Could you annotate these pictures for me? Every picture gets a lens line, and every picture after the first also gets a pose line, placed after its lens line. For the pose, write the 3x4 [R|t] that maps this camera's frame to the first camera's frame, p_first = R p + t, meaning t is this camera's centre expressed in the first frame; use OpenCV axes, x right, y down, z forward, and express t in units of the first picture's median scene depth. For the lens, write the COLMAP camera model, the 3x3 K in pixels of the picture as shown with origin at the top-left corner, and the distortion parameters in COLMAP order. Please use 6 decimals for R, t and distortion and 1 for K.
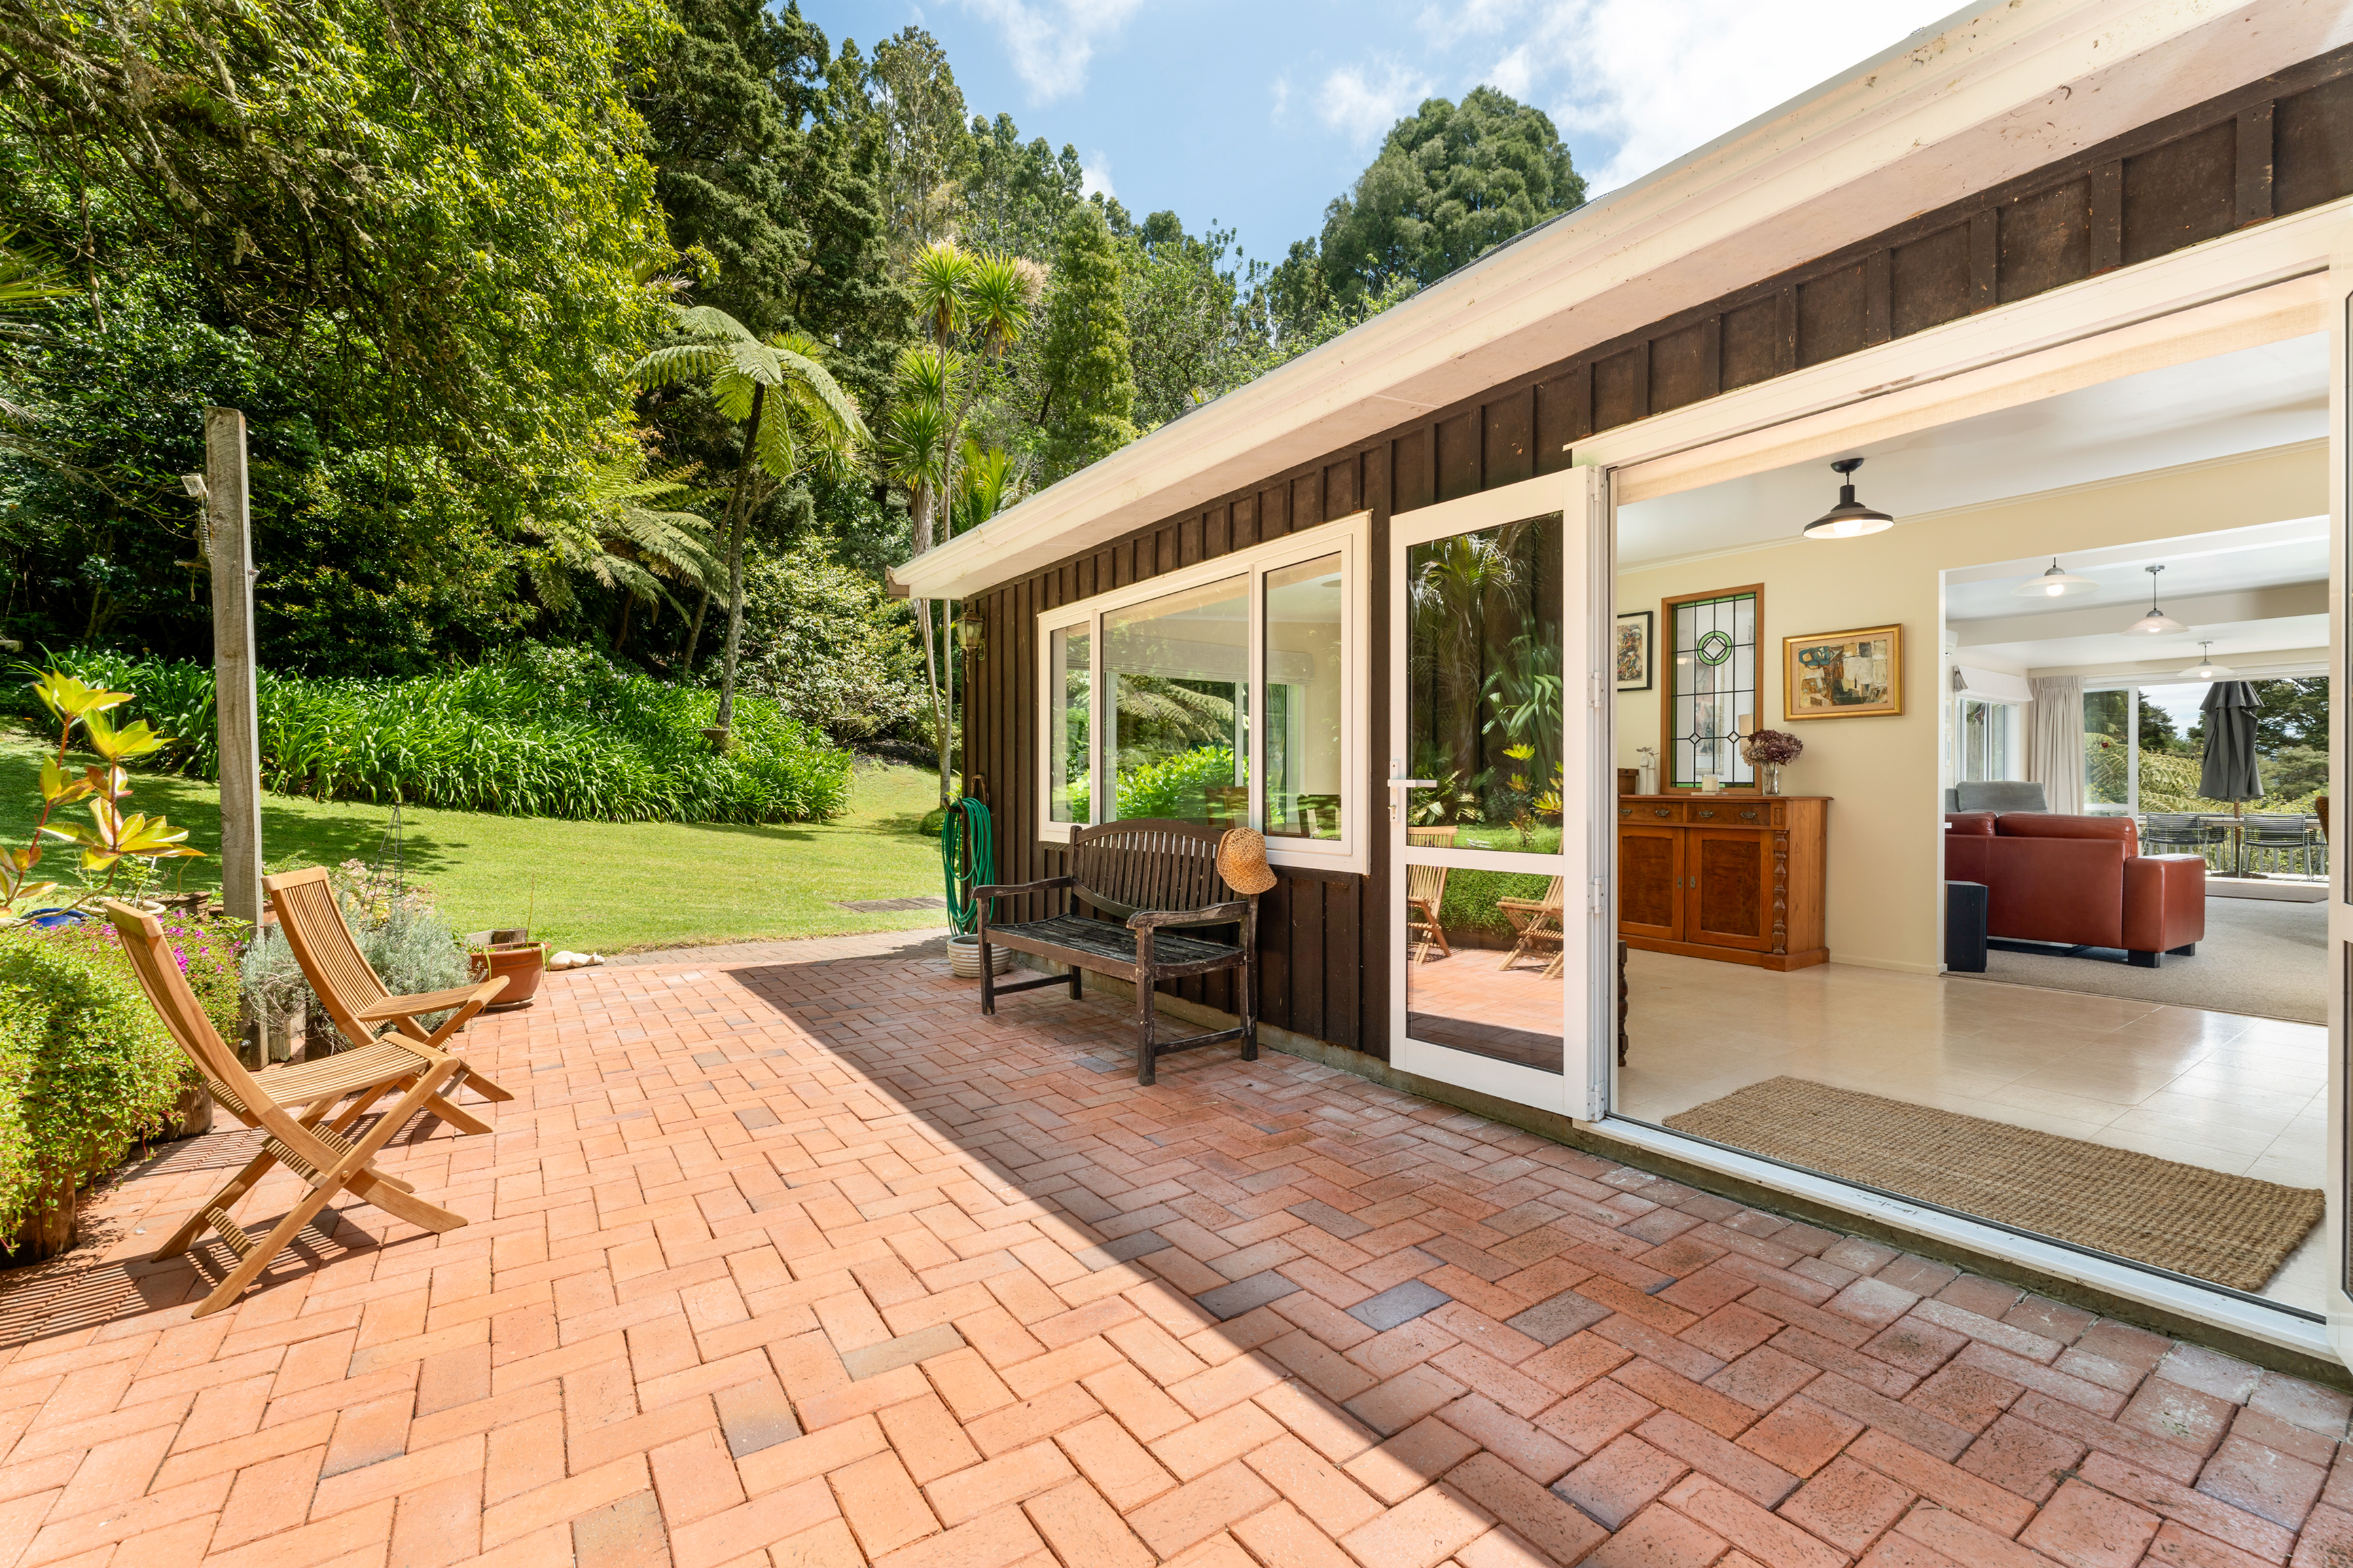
lens RADIAL K [[991.0, 0, 1173.7], [0, 991.0, 775.8], [0, 0, 1]] dist [0.000163, 0.000617]
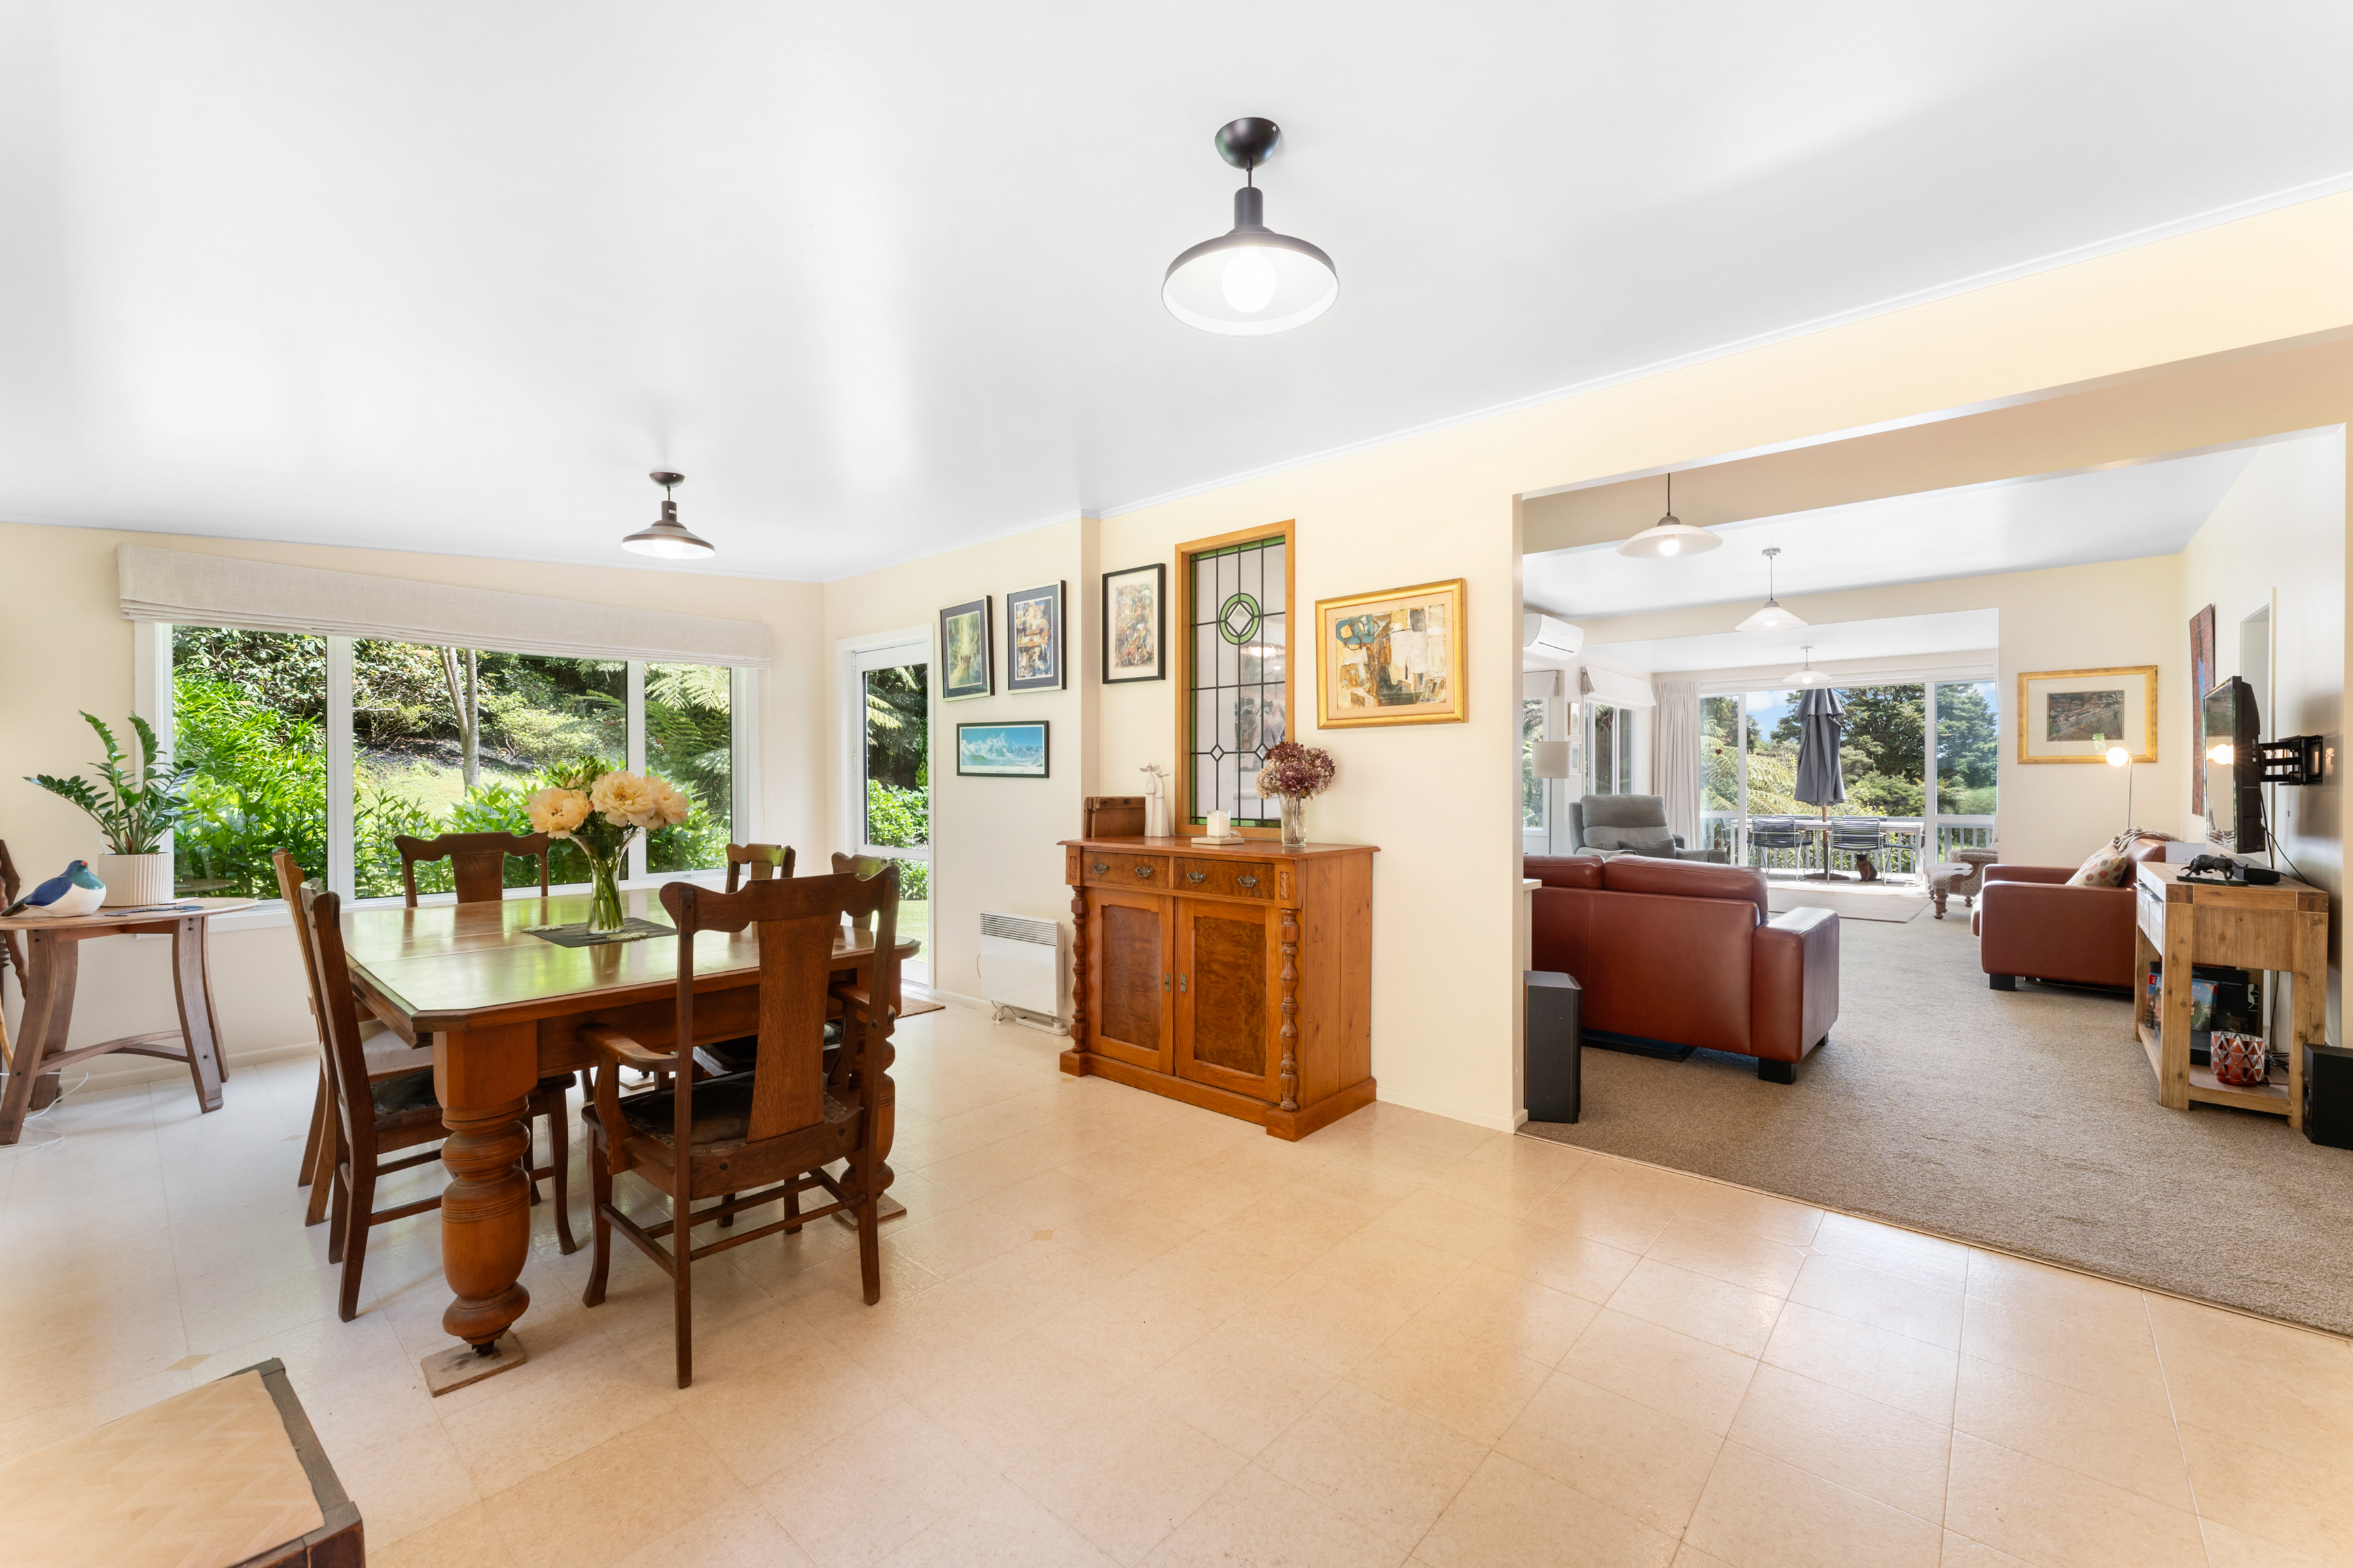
lens RADIAL K [[951.6, 0, 1163.4], [0, 951.6, 768.6], [0, 0, 1]] dist [-0.000264, -0.000285]
pose [[0.973490, -0.001915, 0.228721, 0.335131], [0.002210, 0.999997, -0.001034, -0.025784], [-0.228718, 0.001512, 0.973491, 0.370333]]
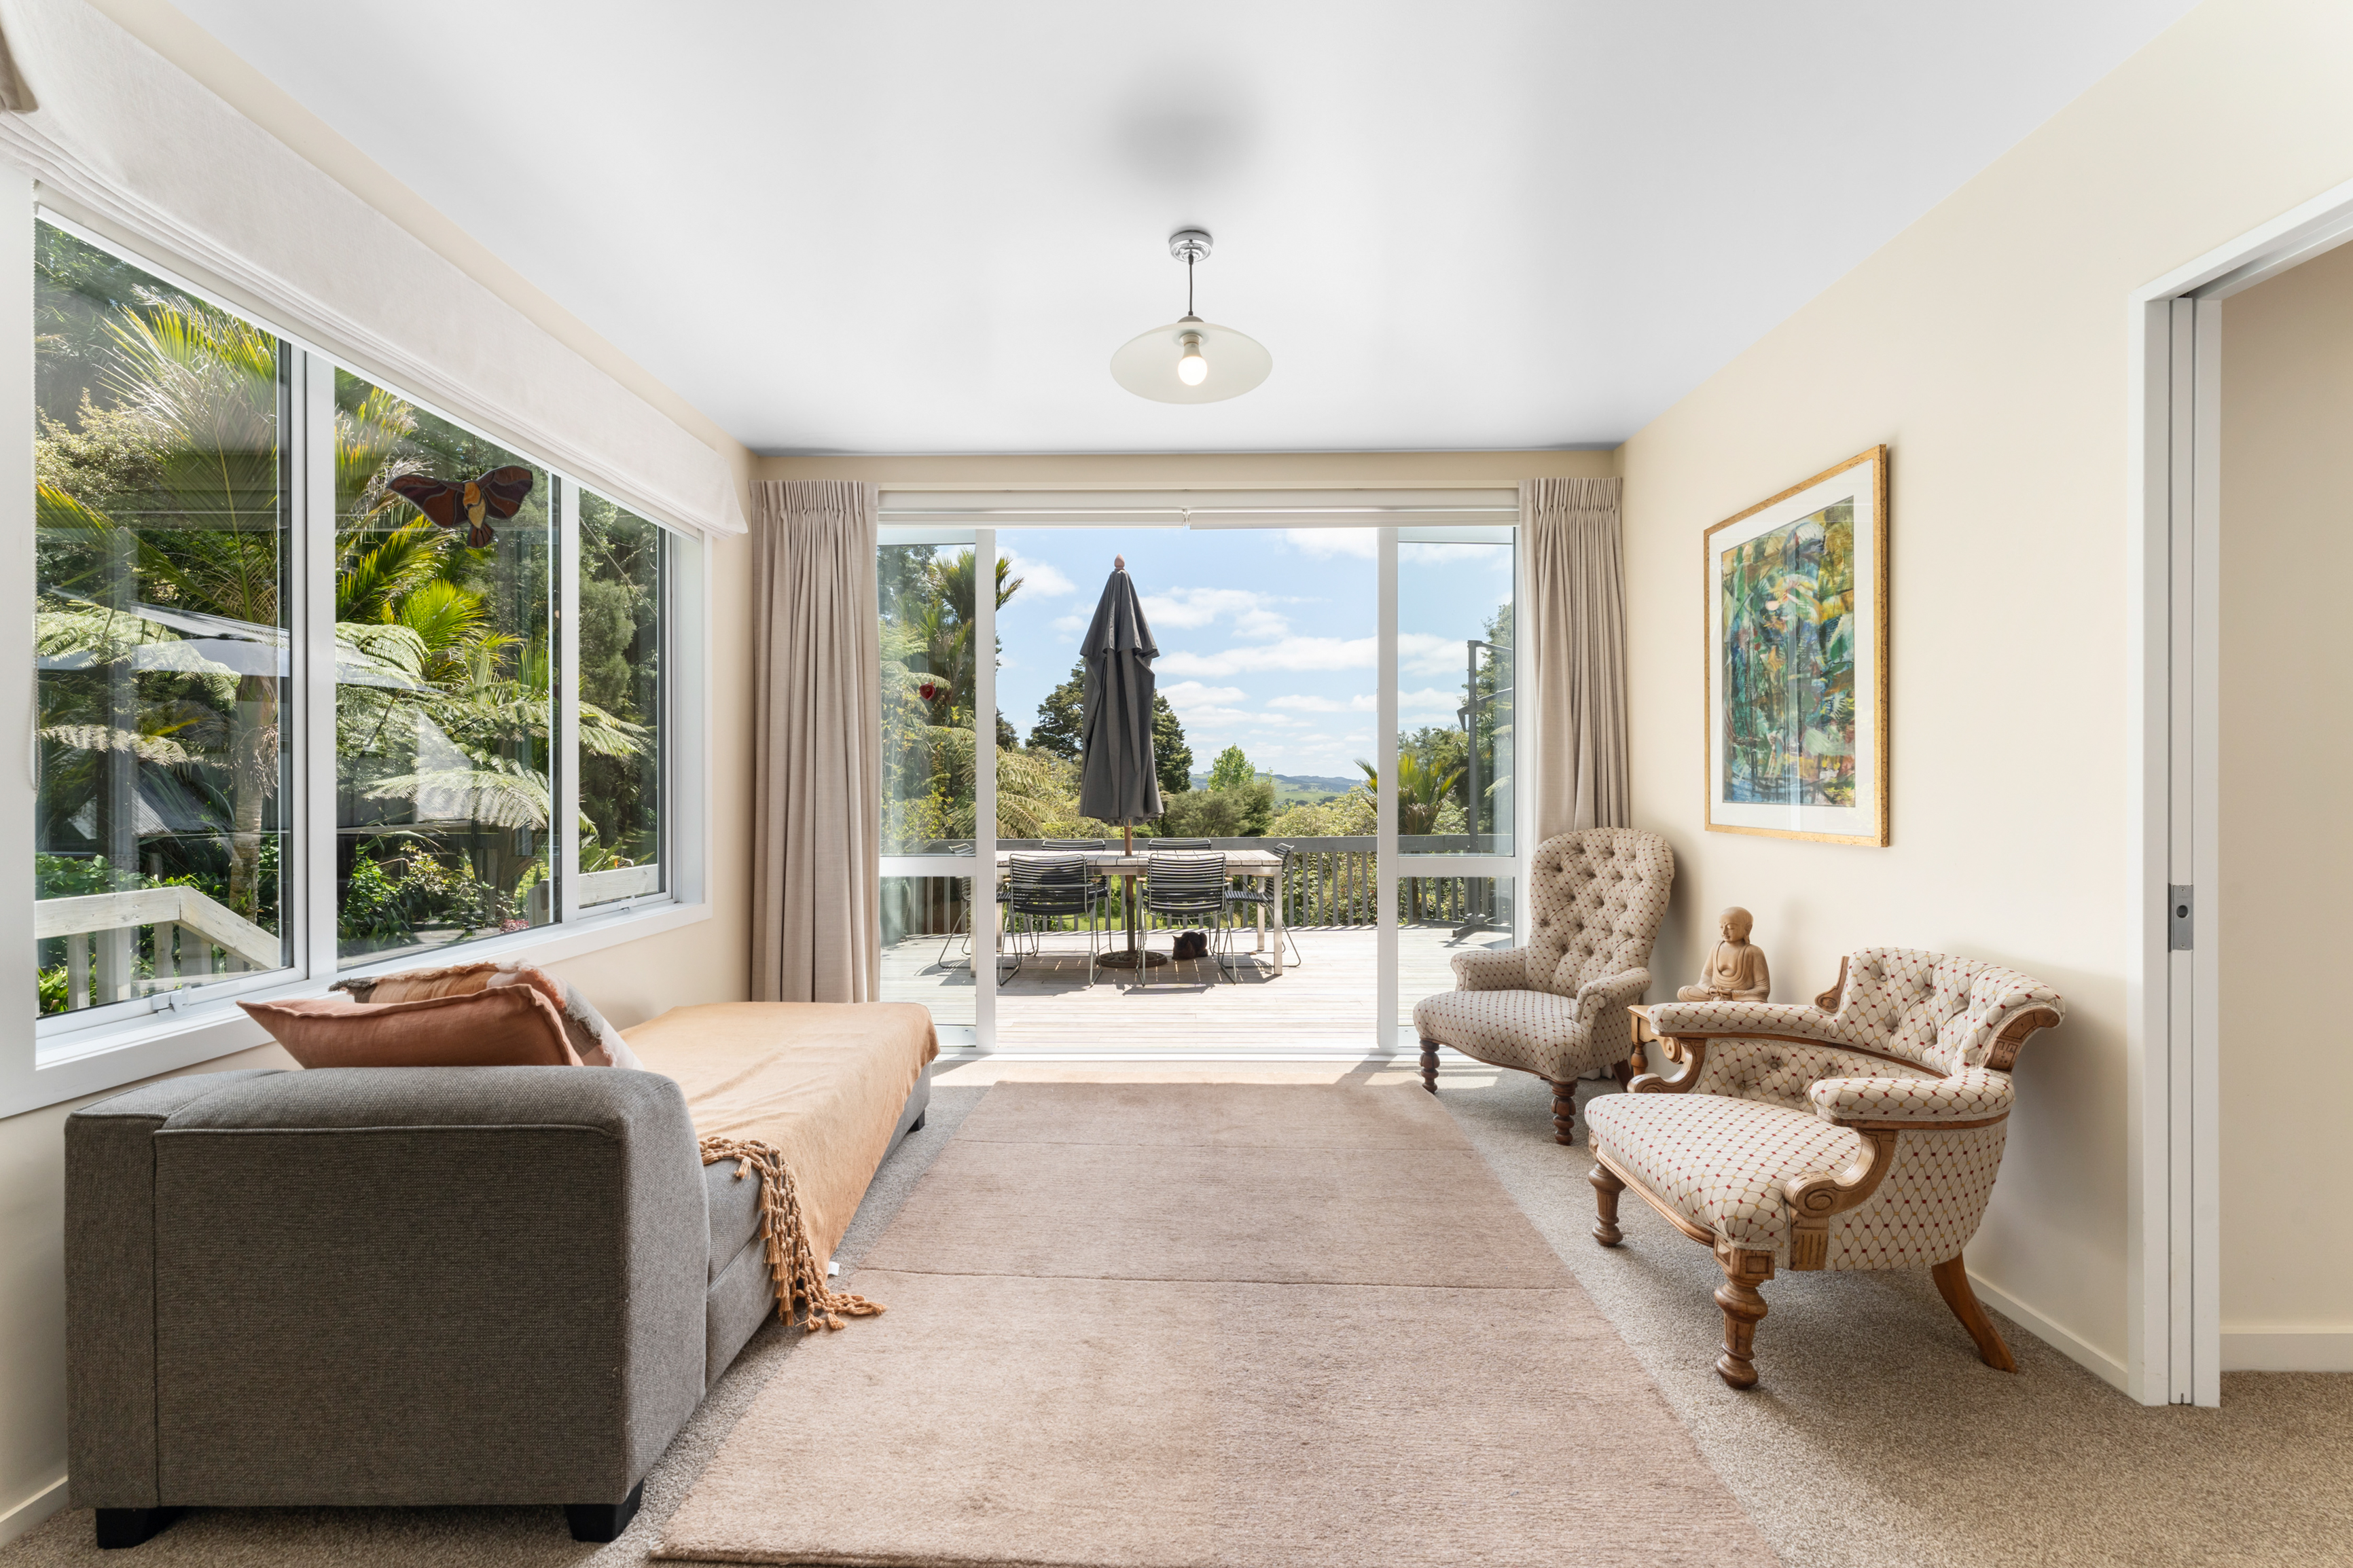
lens RADIAL K [[982.0, 0, 1176.5], [0, 982.0, 784.0], [0, 0, 1]] dist [0.000069, -0.000063]
pose [[0.579973, -0.002379, 0.814632, 1.223423], [-0.006990, 0.999944, 0.007897, -0.003024], [-0.814606, -0.010274, 0.579924, 1.255871]]
